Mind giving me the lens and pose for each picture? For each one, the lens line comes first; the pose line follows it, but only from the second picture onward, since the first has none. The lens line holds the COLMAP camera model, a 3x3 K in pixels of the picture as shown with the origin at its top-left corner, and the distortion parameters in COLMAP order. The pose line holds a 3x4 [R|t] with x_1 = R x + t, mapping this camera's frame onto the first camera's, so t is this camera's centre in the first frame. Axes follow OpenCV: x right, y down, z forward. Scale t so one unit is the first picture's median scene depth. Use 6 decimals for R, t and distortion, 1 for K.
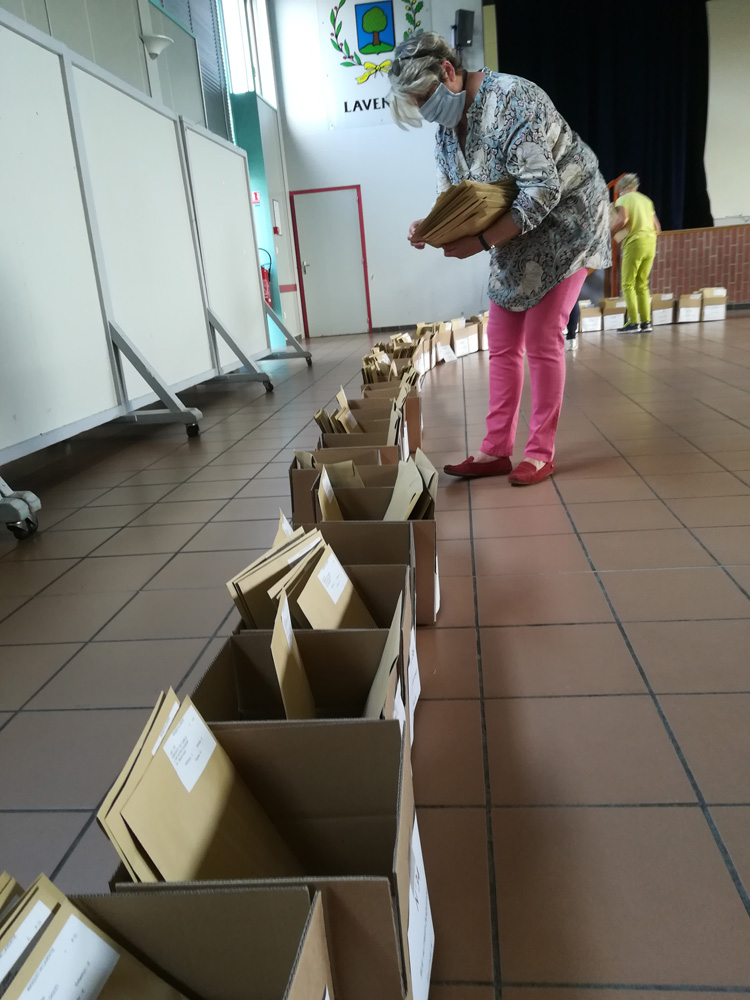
lens RADIAL K [[777.9, 0, 375.6], [0, 777.9, 498.5], [0, 0, 1]] dist [0.045505, -0.053742]
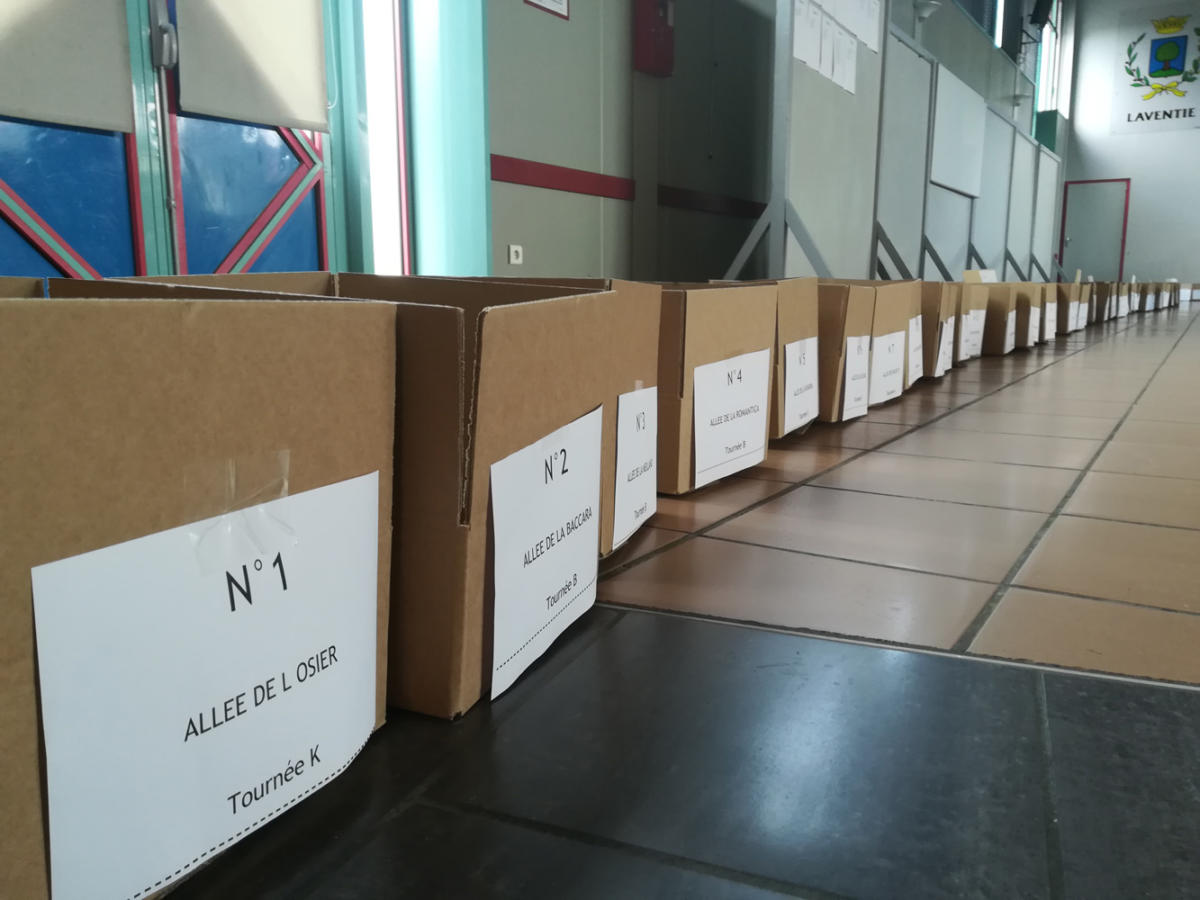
lens RADIAL K [[949.8, 0, 606.3], [0, 949.8, 451.9], [0, 0, 1]] dist [0.012562, -0.006137]
pose [[0.894145, 0.152618, -0.420965, -0.062397], [-0.187300, 0.981403, -0.042031, 0.238893], [0.406722, 0.116429, 0.906102, -0.647043]]
